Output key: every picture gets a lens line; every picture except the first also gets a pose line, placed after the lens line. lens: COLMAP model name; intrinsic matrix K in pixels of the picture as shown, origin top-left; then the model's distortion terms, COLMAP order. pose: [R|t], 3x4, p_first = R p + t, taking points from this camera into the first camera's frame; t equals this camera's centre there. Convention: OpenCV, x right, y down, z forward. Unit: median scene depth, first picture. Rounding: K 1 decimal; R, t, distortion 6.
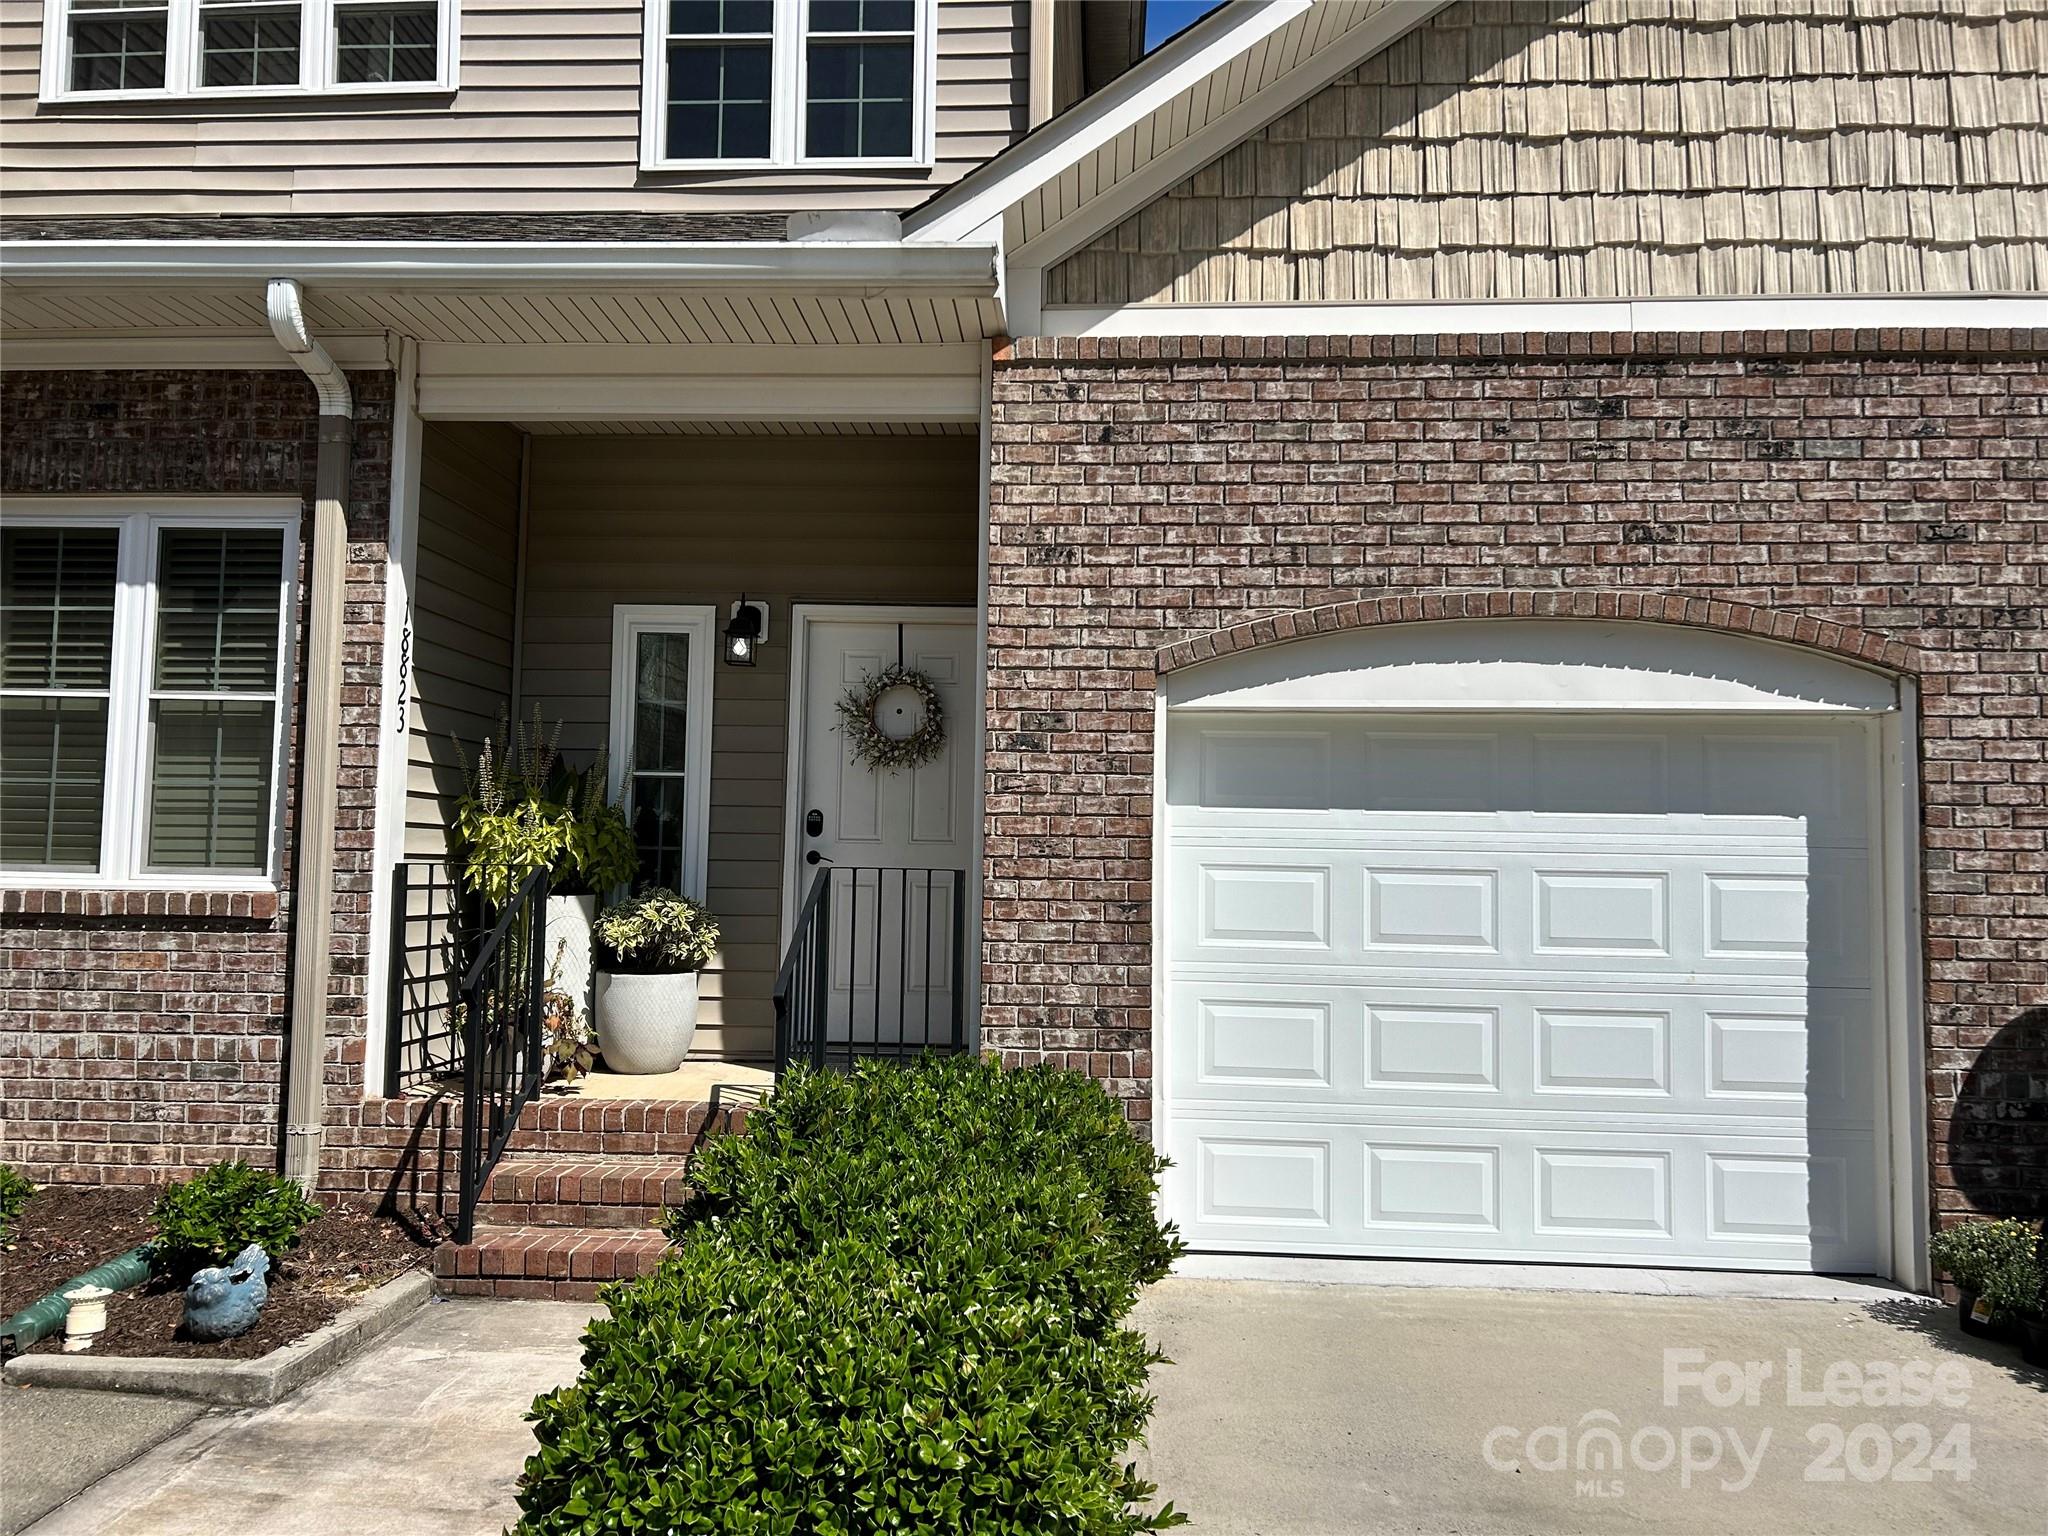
lens RADIAL K [[1518.8, 0, 1049.5], [0, 1518.8, 771.7], [0, 0, 1]] dist [0.097023, -0.160077]
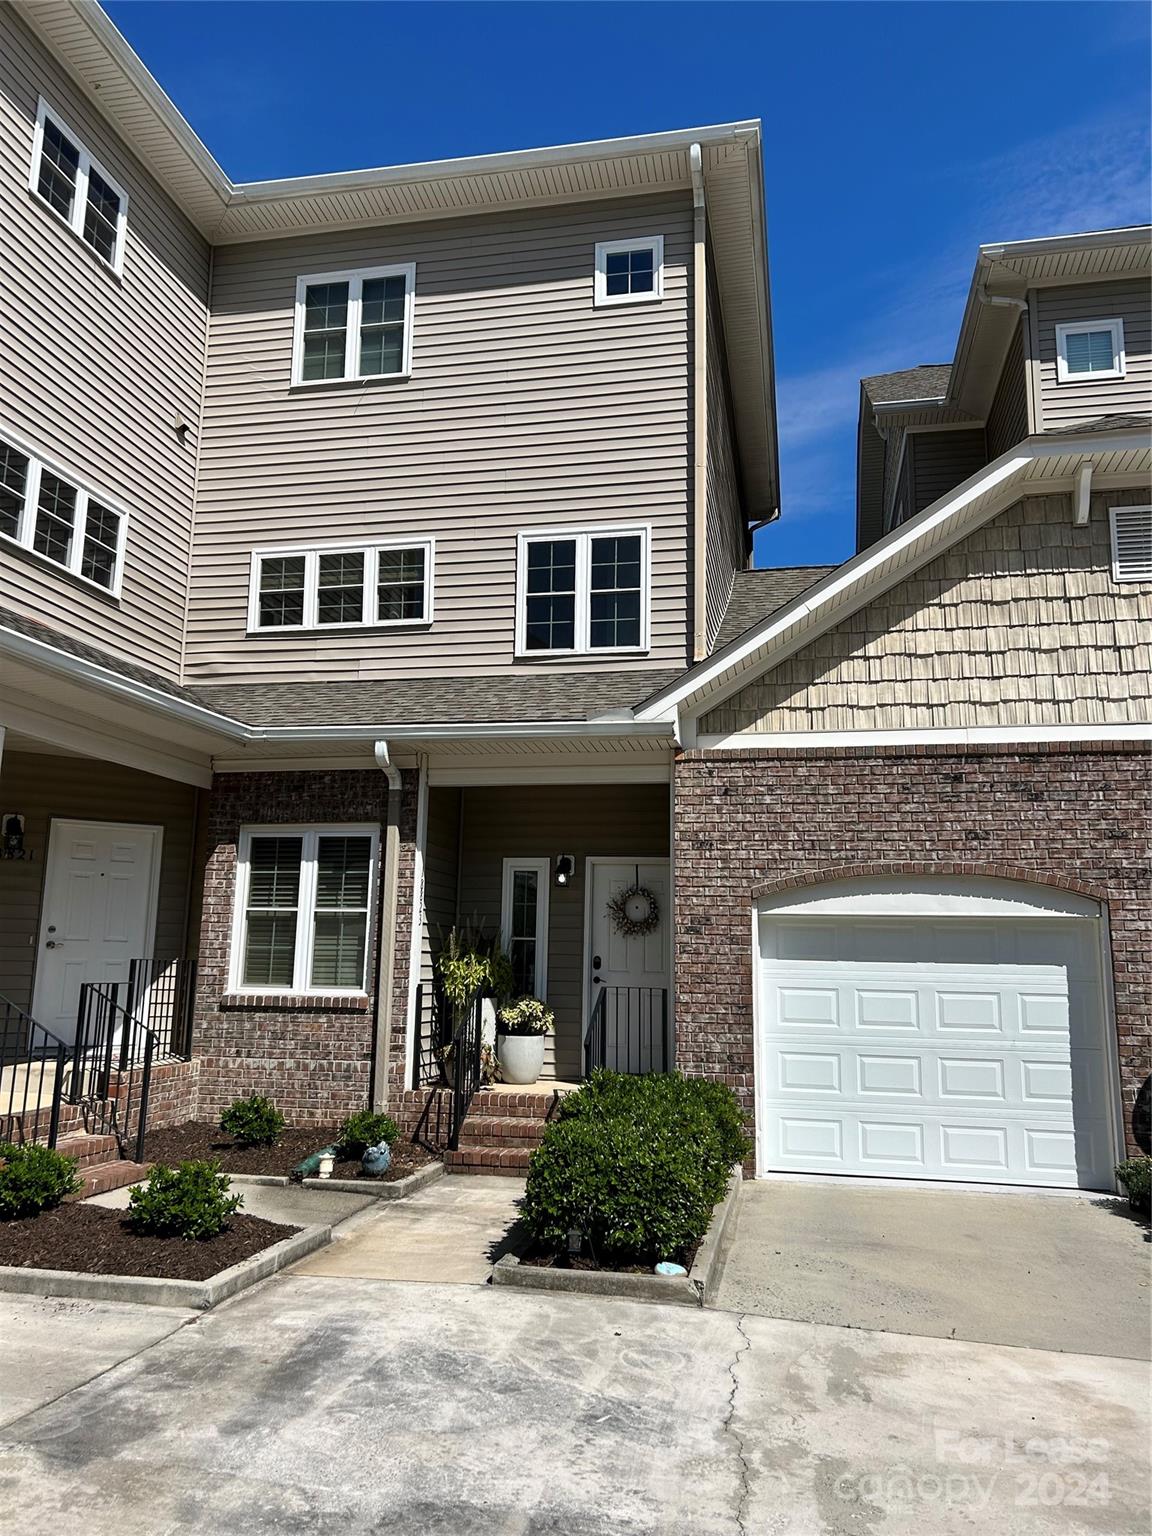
lens RADIAL K [[1139.1, 0, 569.5], [0, 1139.1, 774.4], [0, 0, 1]] dist [0.097023, -0.160077]
pose [[0.986455, -0.026093, -0.161943, 0.081932], [0.008349, 0.993974, -0.109294, -0.064345], [0.163819, 0.106461, 0.980729, -0.685245]]
